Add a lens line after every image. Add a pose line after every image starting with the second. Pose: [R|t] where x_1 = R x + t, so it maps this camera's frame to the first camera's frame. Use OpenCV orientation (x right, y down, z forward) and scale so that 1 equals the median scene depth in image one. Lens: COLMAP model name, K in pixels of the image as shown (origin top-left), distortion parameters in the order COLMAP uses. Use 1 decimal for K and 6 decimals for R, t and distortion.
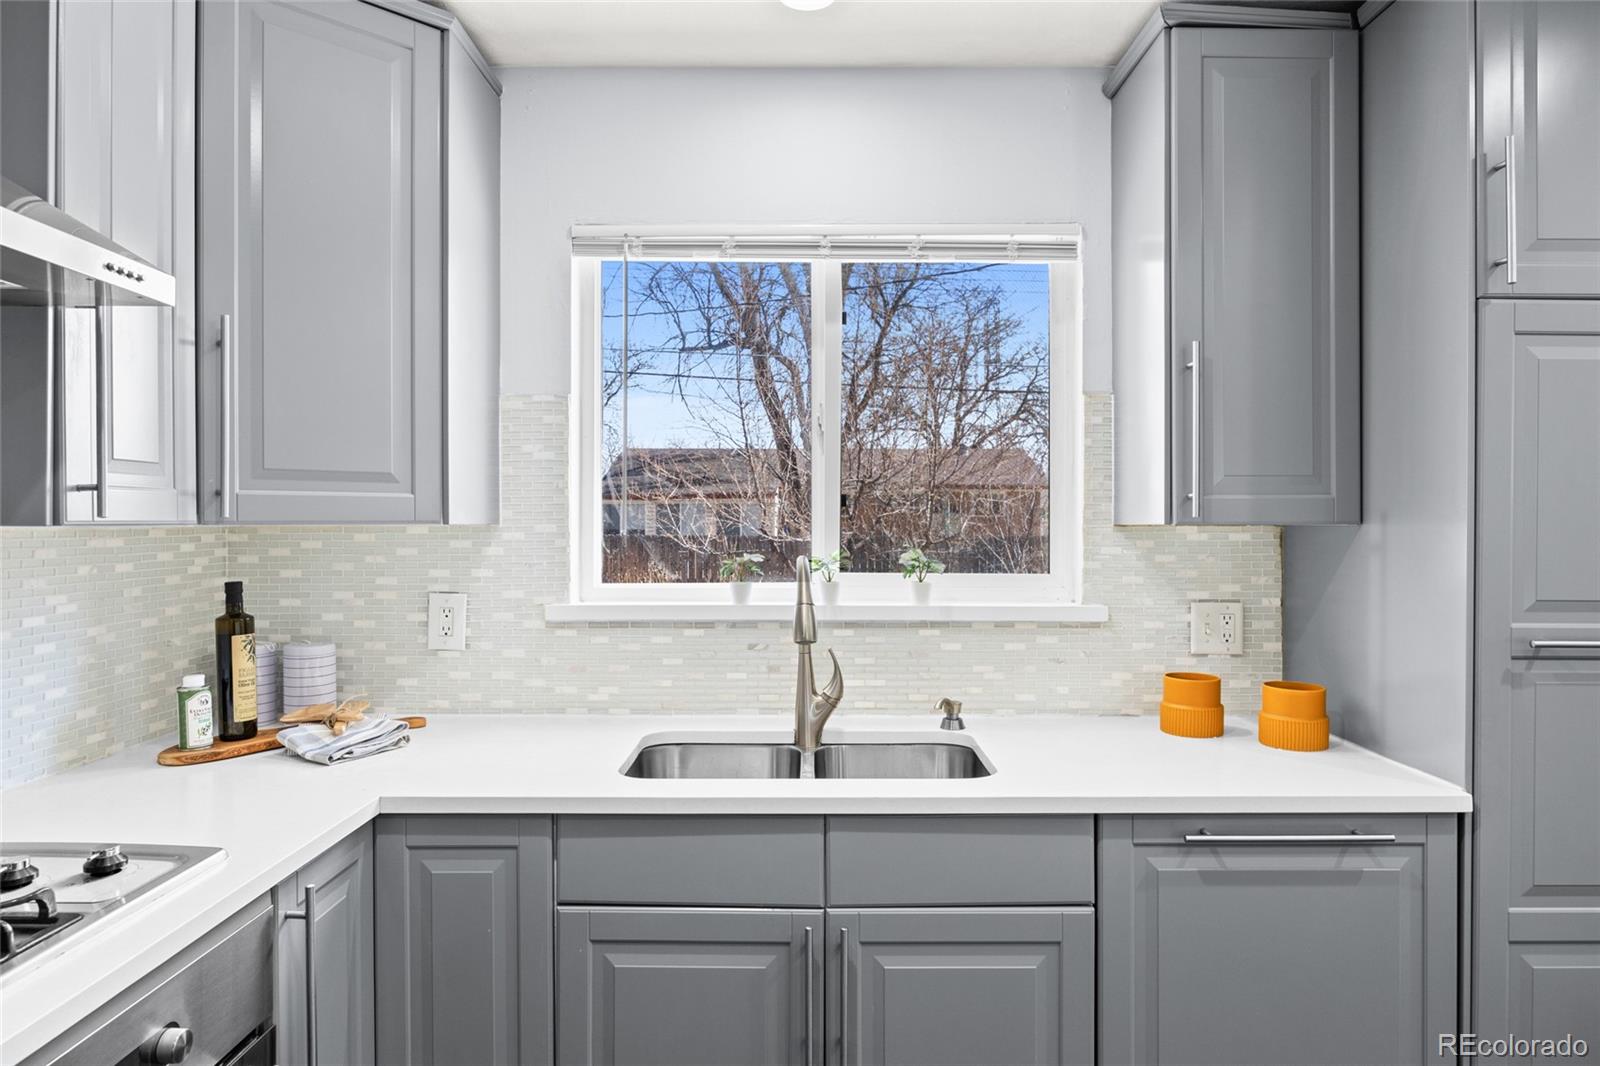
lens RADIAL K [[978.4, 0, 800.0], [0, 978.4, 533.0], [0, 0, 1]] dist [-0.002716, -0.000436]
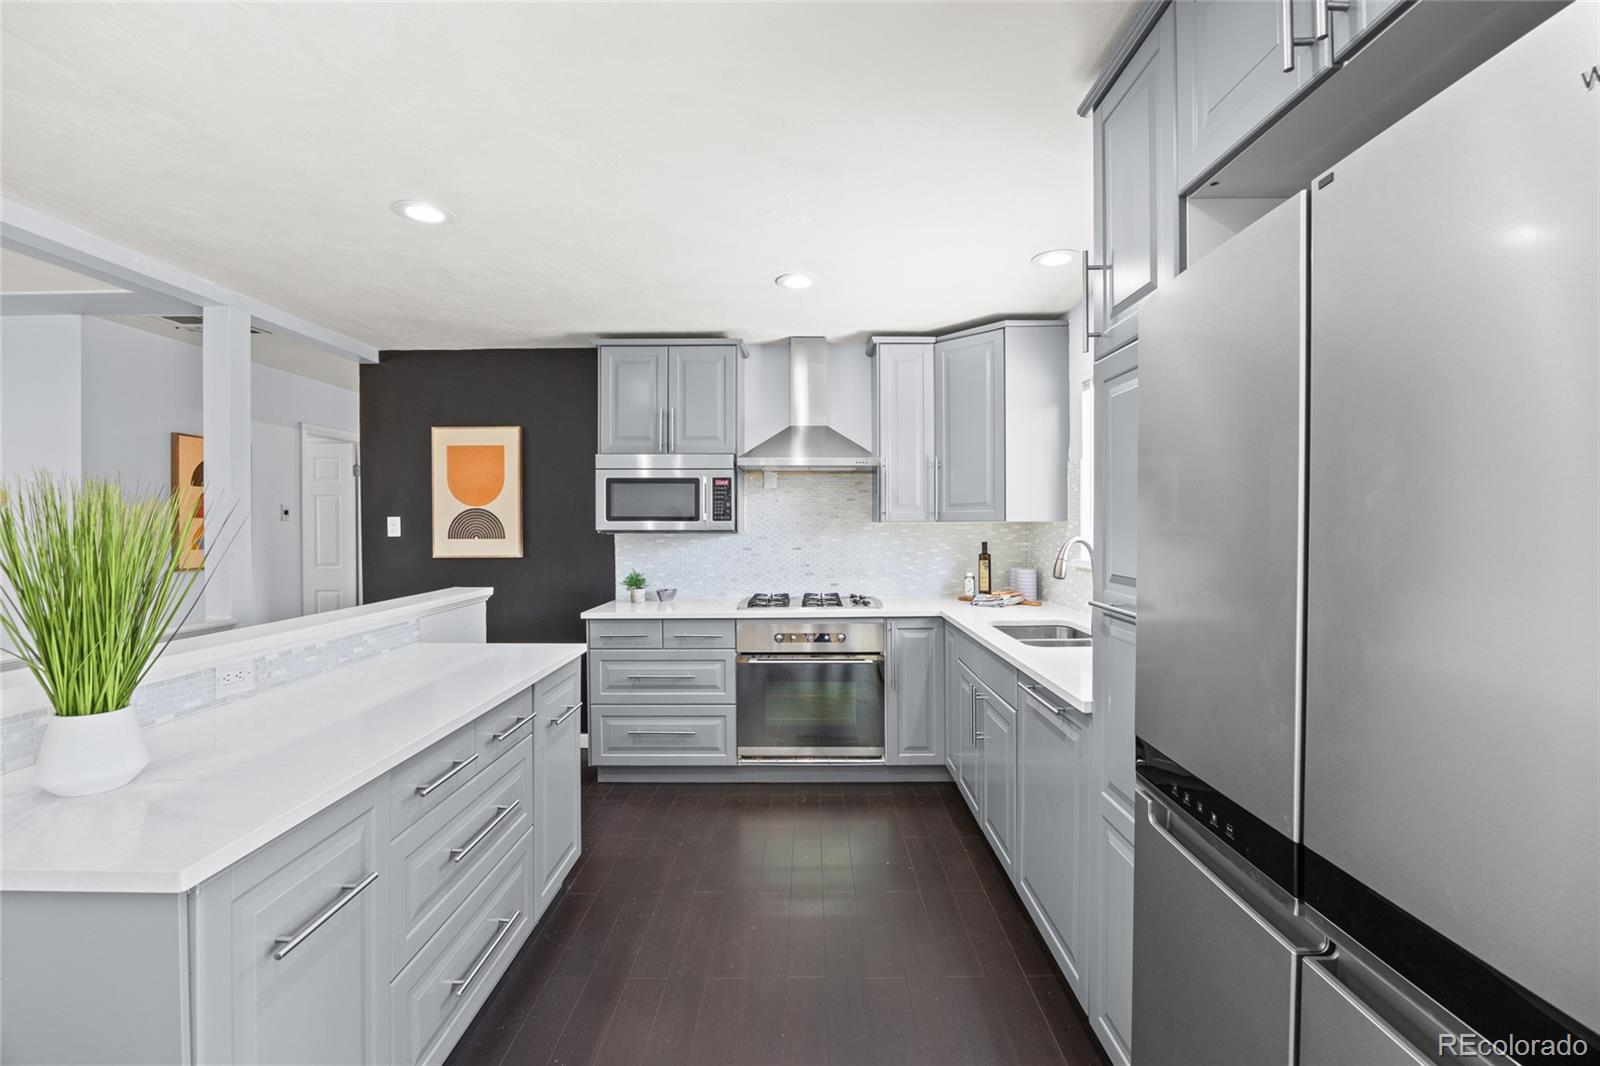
lens RADIAL K [[687.6, 0, 807.8], [0, 687.6, 526.5], [0, 0, 1]] dist [-0.016784, 0.000517]
pose [[-0.009723, 0.002923, -0.999948, 1.253720], [-0.005712, 0.999979, 0.002979, 0.001857], [0.999936, 0.005741, -0.009706, 0.440928]]
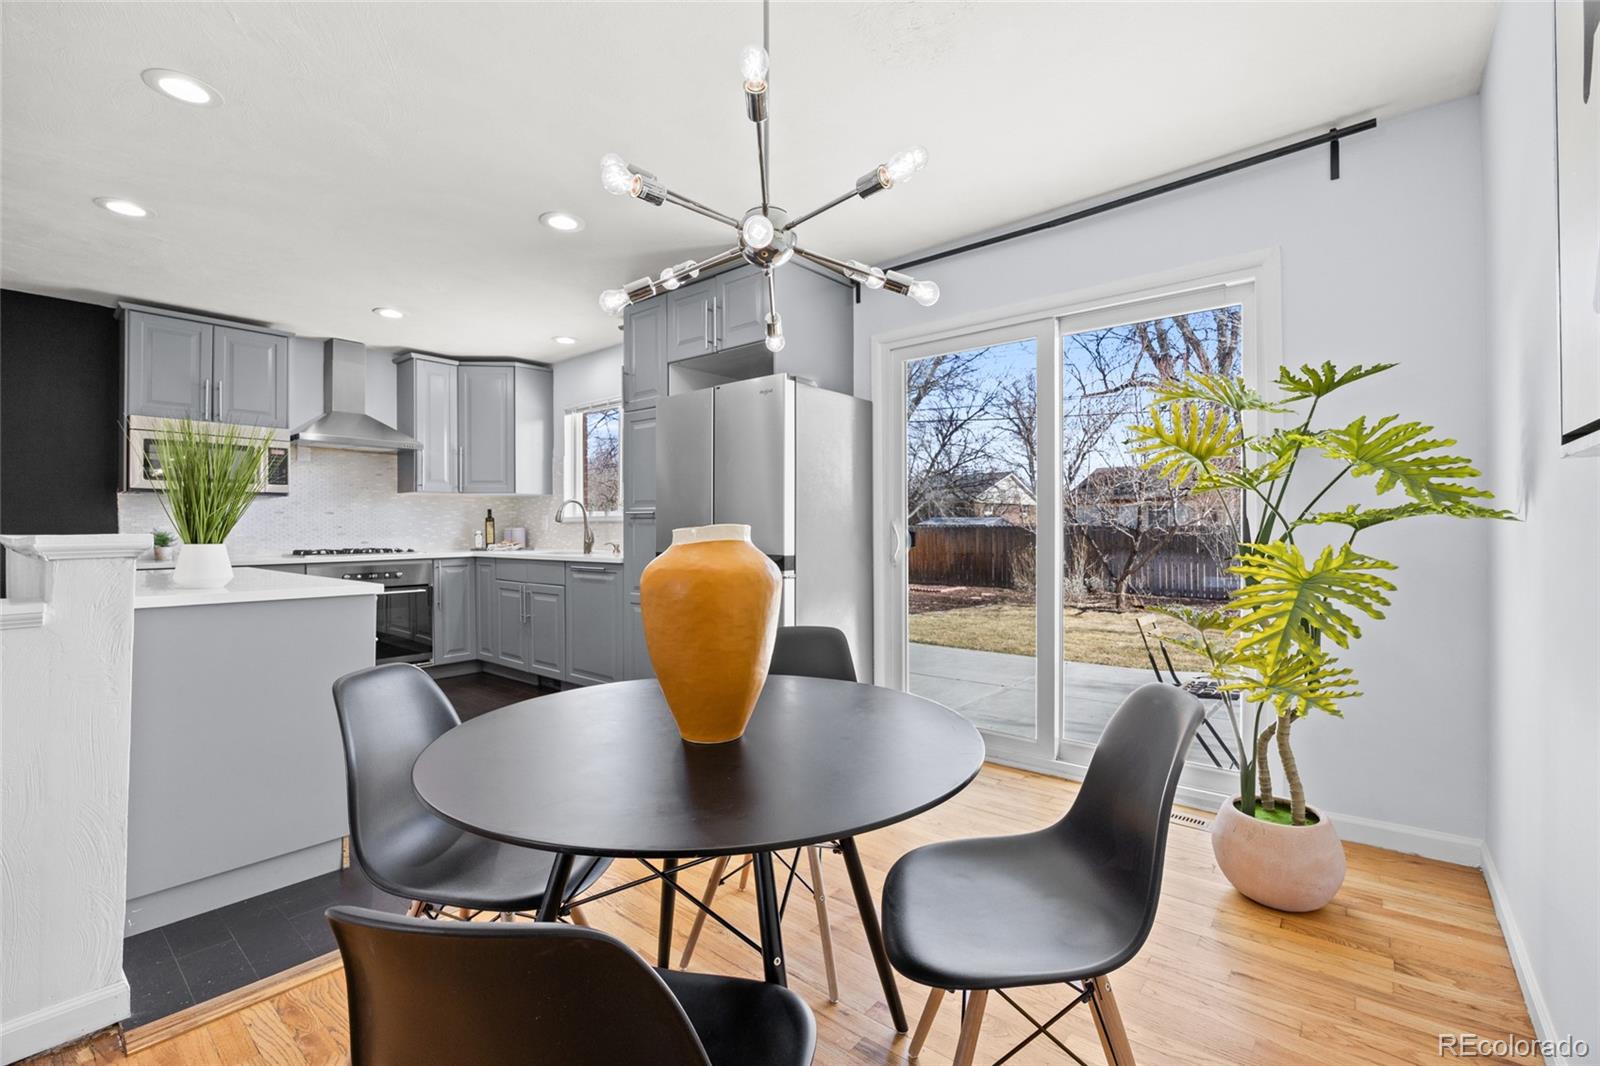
lens RADIAL K [[687.6, 0, 807.8], [0, 687.6, 526.5], [0, 0, 1]] dist [-0.016784, 0.000517]
pose [[0.769640, -0.009170, -0.638413, 1.990302], [0.002388, 0.999931, -0.011484, 0.138928], [0.638474, 0.007314, 0.769609, -0.309693]]
